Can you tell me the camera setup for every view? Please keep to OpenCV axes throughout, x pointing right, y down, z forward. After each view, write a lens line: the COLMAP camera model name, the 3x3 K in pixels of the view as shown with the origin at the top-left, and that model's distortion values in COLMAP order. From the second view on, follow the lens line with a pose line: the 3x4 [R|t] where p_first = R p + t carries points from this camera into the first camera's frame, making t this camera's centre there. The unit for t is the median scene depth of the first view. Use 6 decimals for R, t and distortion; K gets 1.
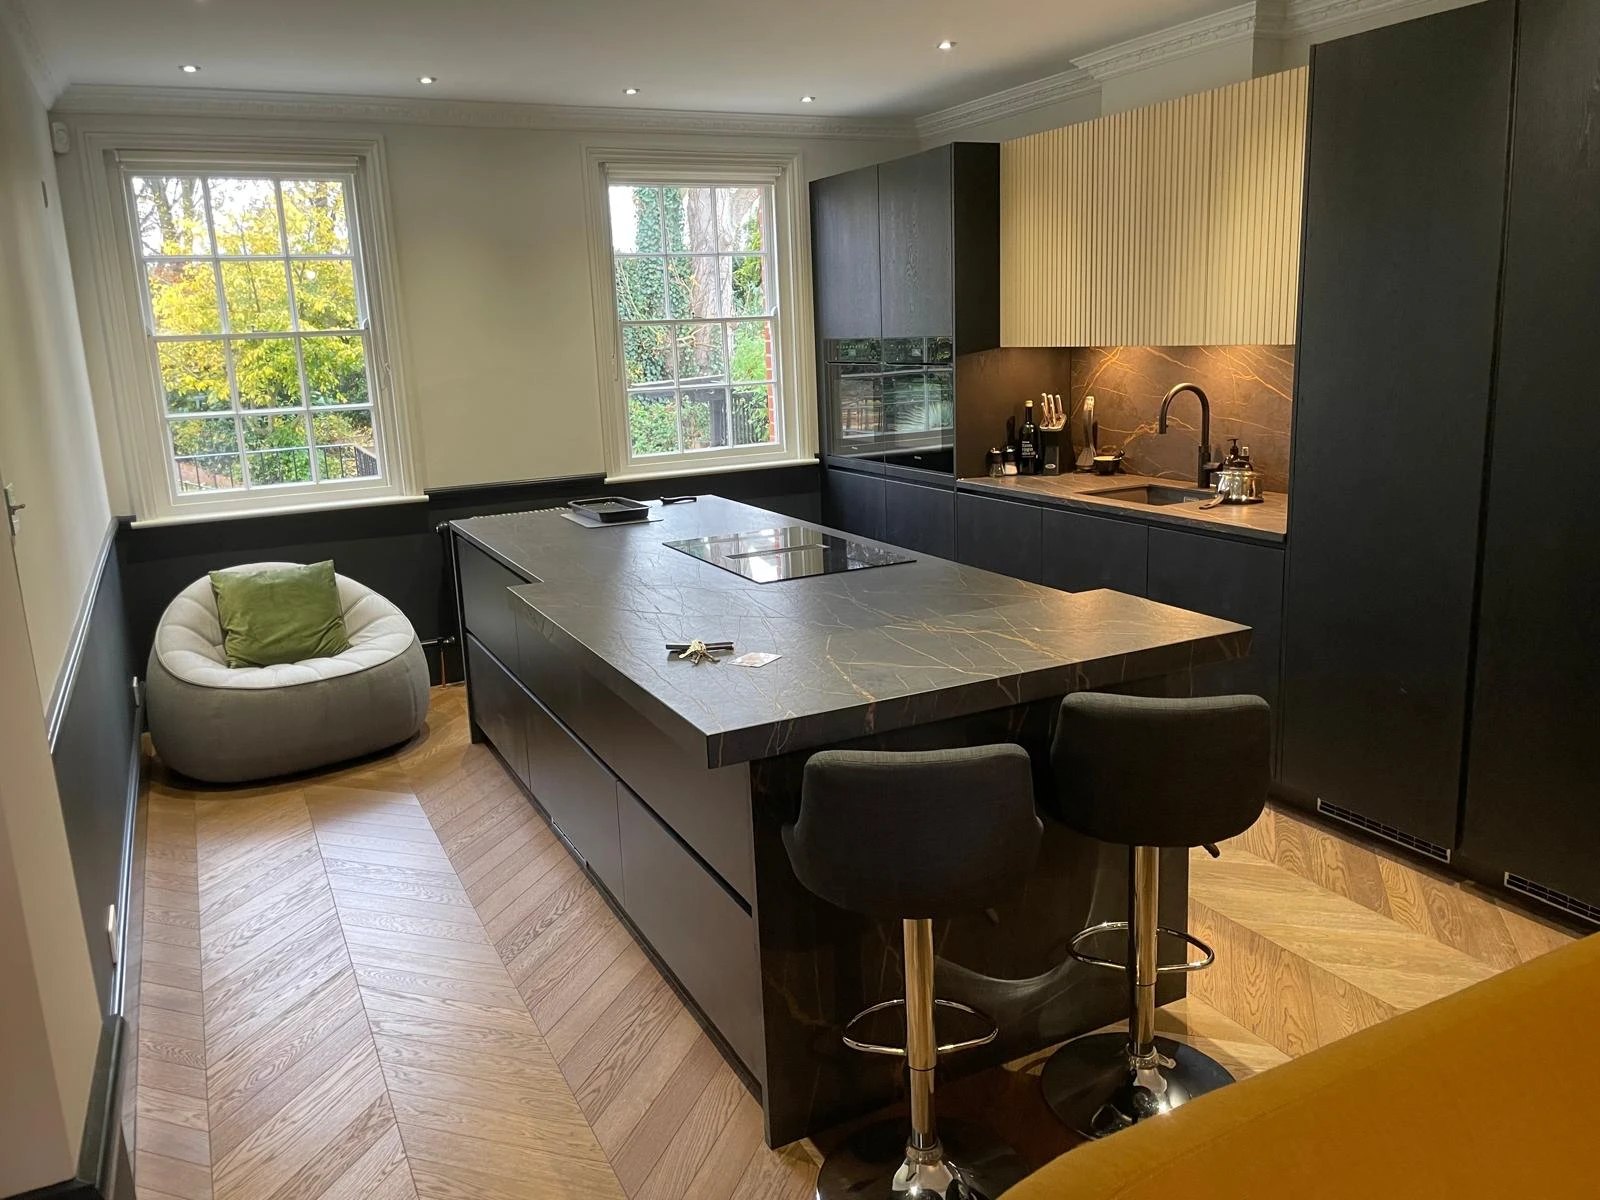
lens RADIAL K [[1251.0, 0, 795.1], [0, 1251.0, 602.7], [0, 0, 1]] dist [0.062449, -0.044239]
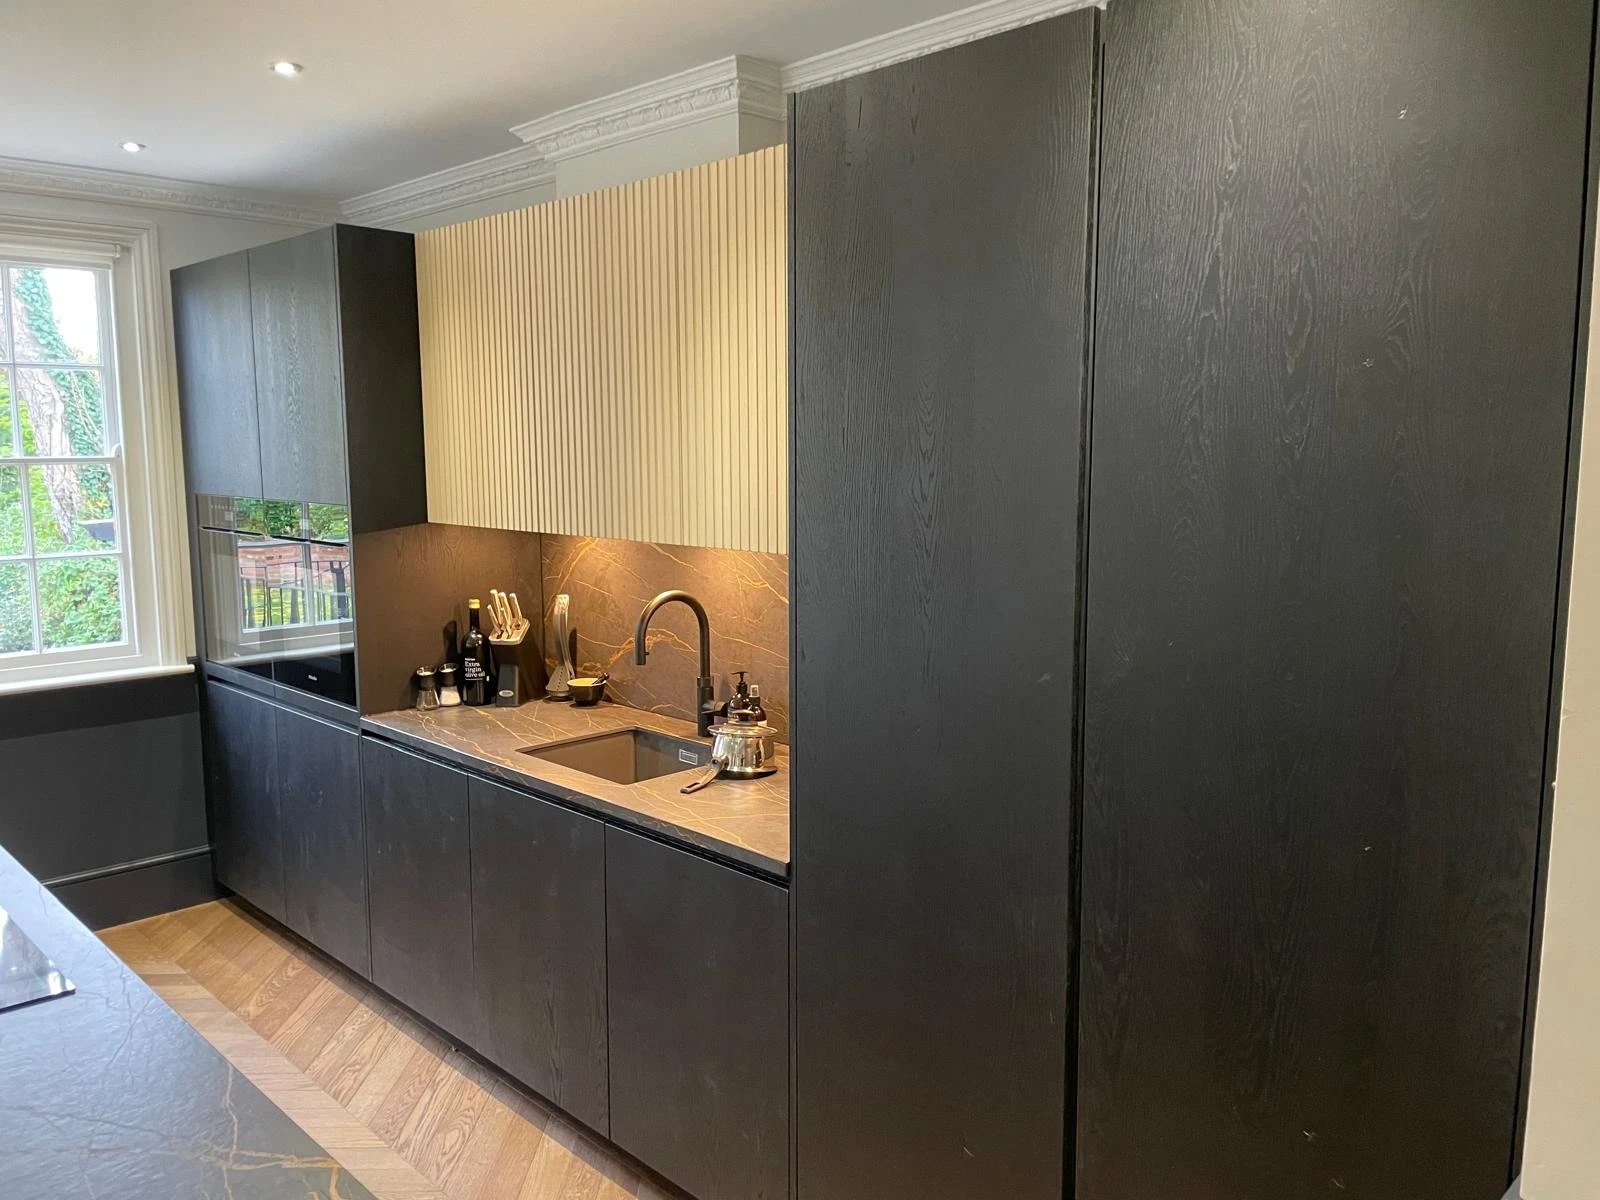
lens RADIAL K [[1251.0, 0, 804.5], [0, 1251.0, 602.8], [0, 0, 1]] dist [0.062449, -0.044239]
pose [[0.952607, 0.004292, 0.304173, 0.149593], [0.026459, 0.994942, -0.096905, -0.087316], [-0.303050, 0.100360, 0.947675, 0.289508]]
